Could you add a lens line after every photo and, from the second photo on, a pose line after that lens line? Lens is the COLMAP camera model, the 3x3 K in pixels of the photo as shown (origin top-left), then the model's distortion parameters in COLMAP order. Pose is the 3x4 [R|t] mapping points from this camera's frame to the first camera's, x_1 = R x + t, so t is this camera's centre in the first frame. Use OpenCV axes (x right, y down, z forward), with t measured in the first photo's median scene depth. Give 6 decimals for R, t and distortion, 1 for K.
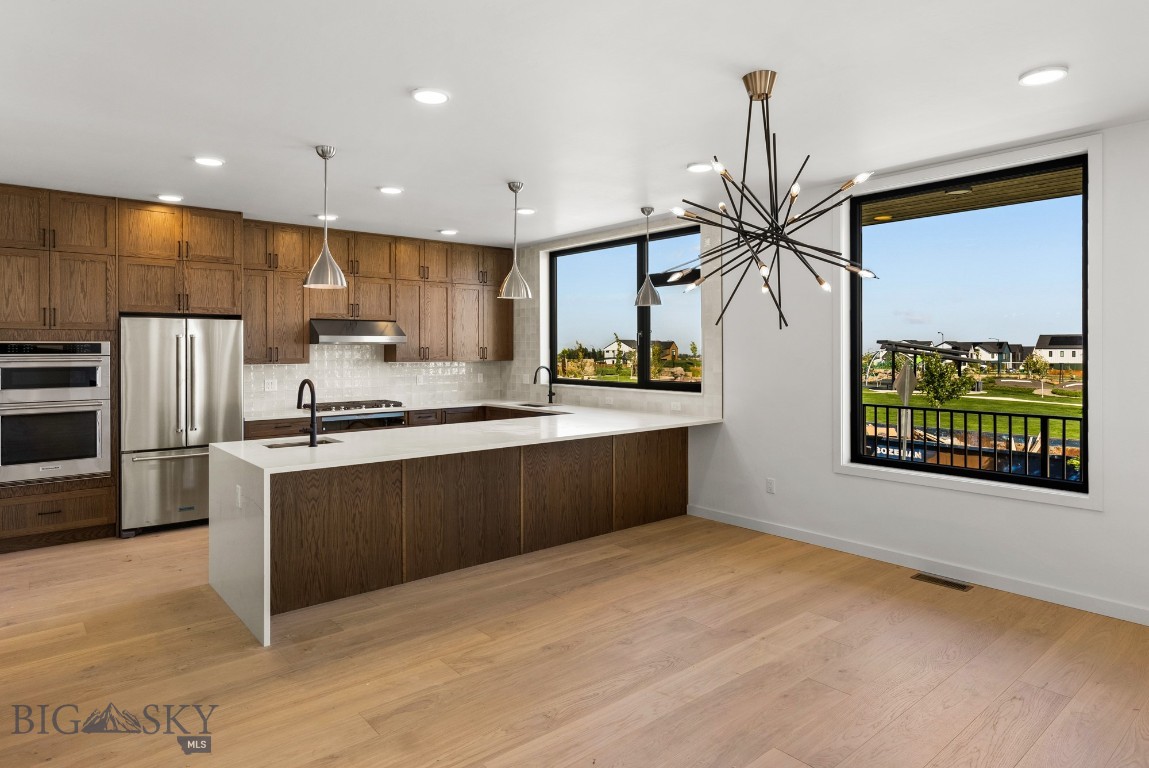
lens RADIAL K [[673.4, 0, 575.2], [0, 673.4, 351.5], [0, 0, 1]] dist [0.003929, -0.003355]
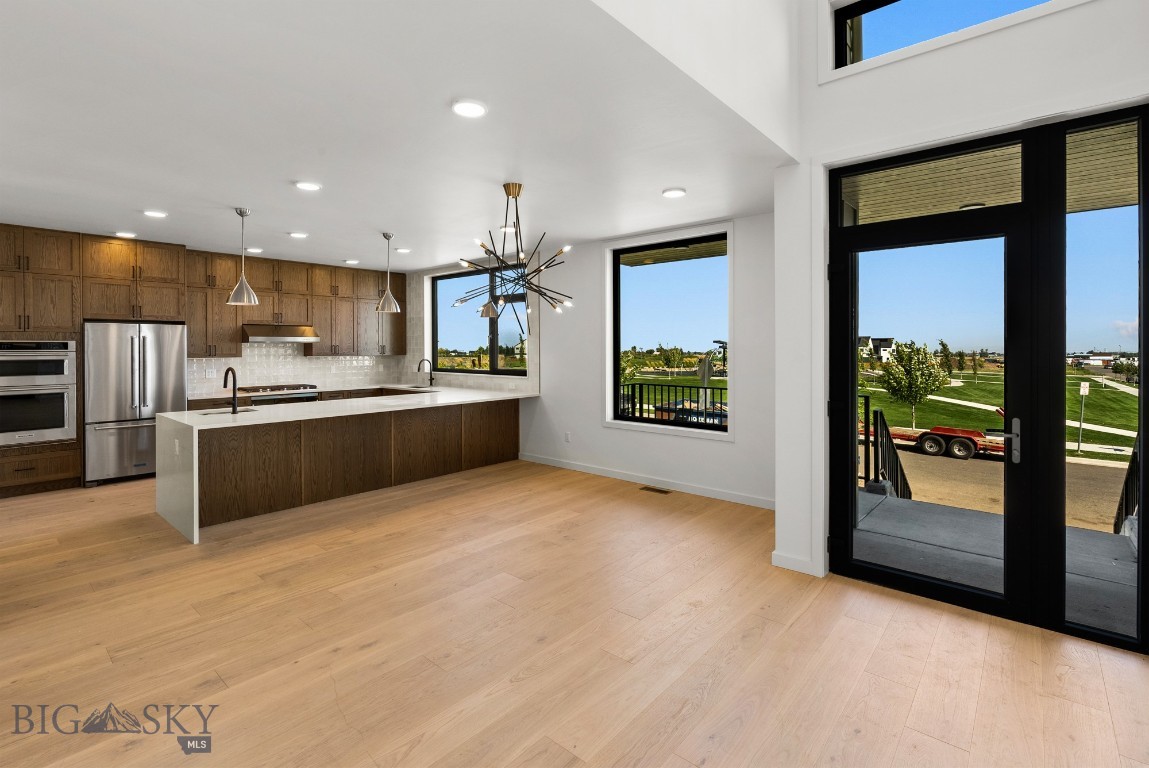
lens RADIAL K [[537.4, 0, 581.7], [0, 537.4, 350.6], [0, 0, 1]] dist [-0.009152, 0.003927]
pose [[0.987355, 0.000049, 0.158528, 0.132359], [-0.000683, 0.999992, 0.003945, -0.000369], [-0.158526, -0.004004, 0.987347, -0.205183]]
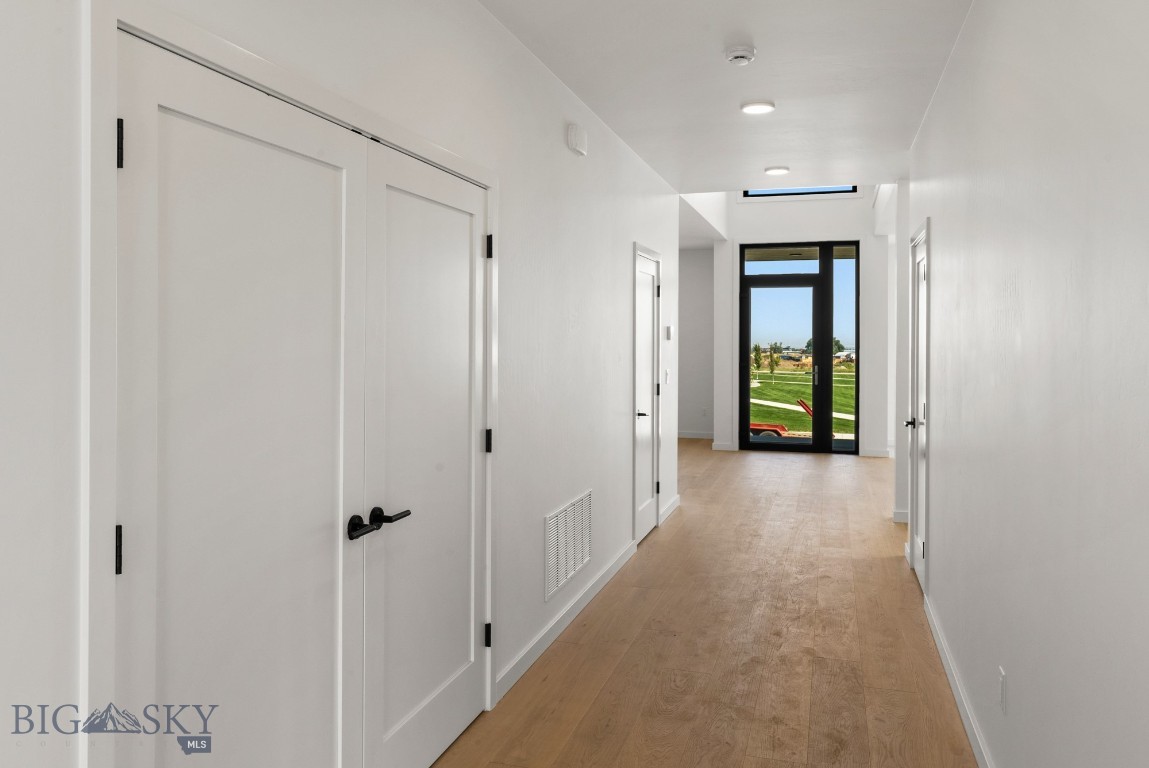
lens RADIAL K [[861.9, 0, 574.9], [0, 861.9, 382.7], [0, 0, 1]] dist [0.004856, 0.008814]
pose [[0.840579, -0.026296, 0.541051, -0.955980], [0.001678, 0.998943, 0.045943, 0.015951], [-0.541687, -0.037711, 0.839734, -1.166535]]
